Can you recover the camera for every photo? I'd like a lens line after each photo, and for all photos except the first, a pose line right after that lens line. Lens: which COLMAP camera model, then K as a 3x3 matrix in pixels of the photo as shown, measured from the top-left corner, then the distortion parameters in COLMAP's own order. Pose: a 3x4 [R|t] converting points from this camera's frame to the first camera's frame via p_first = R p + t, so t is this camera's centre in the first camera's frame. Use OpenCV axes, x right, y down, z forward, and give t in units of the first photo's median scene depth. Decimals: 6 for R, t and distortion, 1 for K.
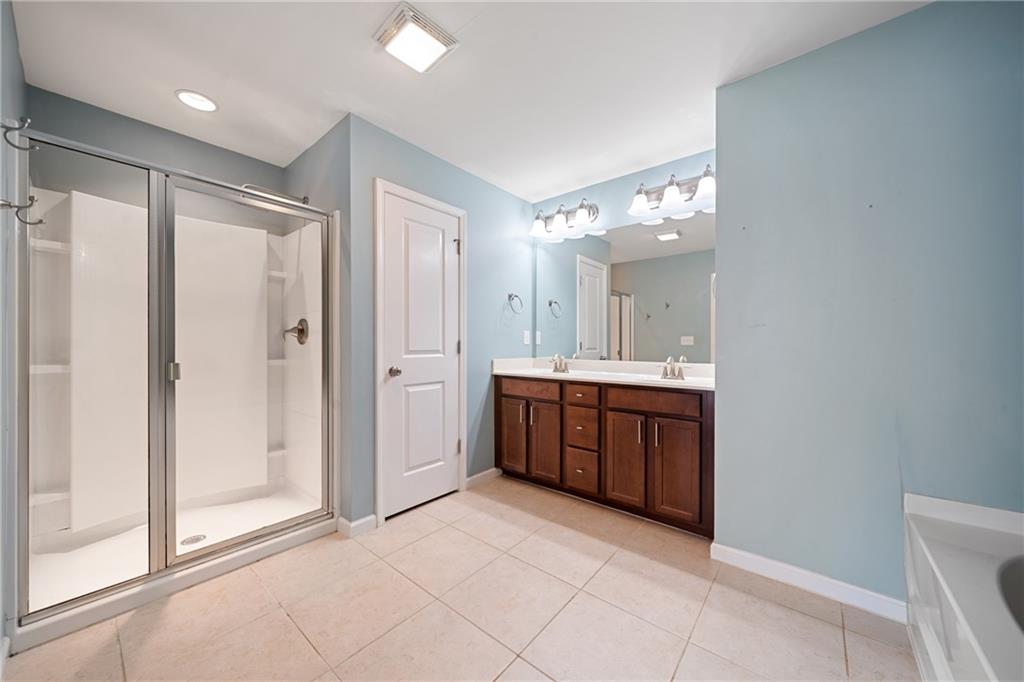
lens RADIAL K [[368.0, 0, 520.0], [0, 368.0, 342.5], [0, 0, 1]] dist [0.001335, -0.000027]
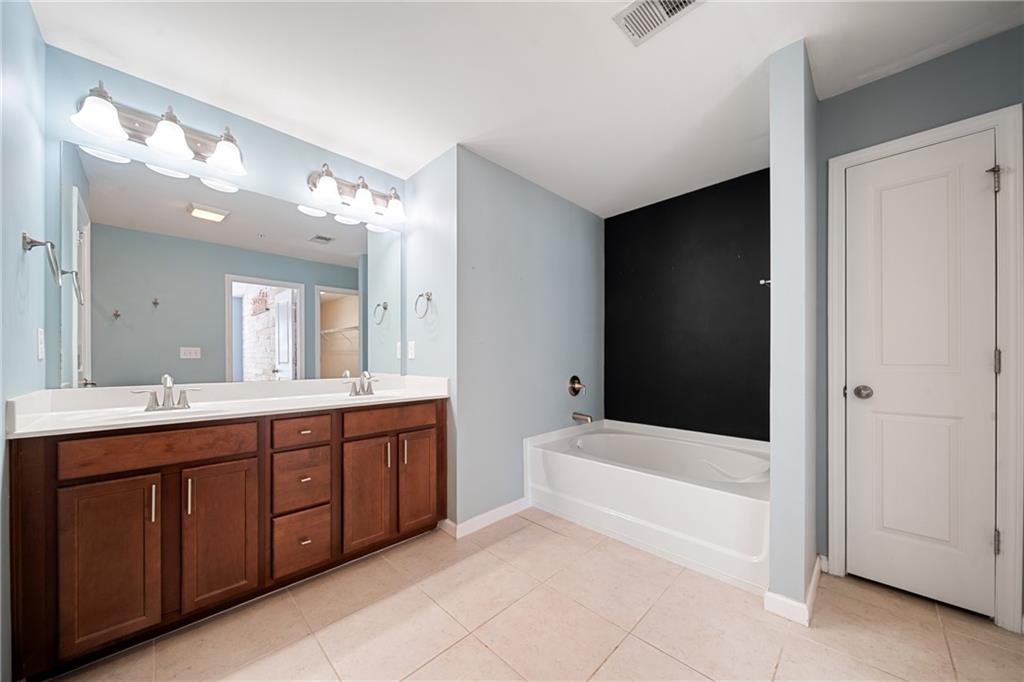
lens RADIAL K [[352.6, 0, 513.8], [0, 352.6, 355.7], [0, 0, 1]] dist [-0.000513, -0.001468]
pose [[0.102712, 0.003388, 0.994705, -0.442356], [-0.003585, 0.999989, -0.003035, 0.000978], [-0.994705, -0.003254, 0.102723, 0.532117]]
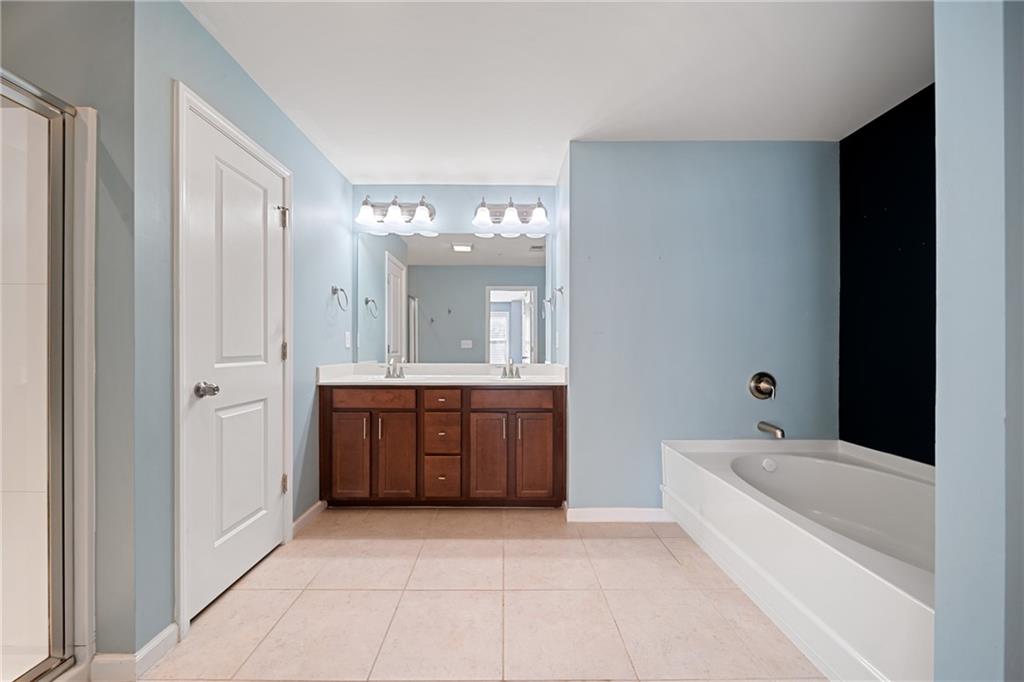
lens RADIAL K [[362.8, 0, 513.3], [0, 362.8, 344.9], [0, 0, 1]] dist [-0.001072, -0.000472]
pose [[0.767677, 0.003332, 0.640829, -0.298230], [-0.002556, 0.999994, -0.002139, -0.000208], [-0.640832, 0.000004, 0.767681, 0.142970]]
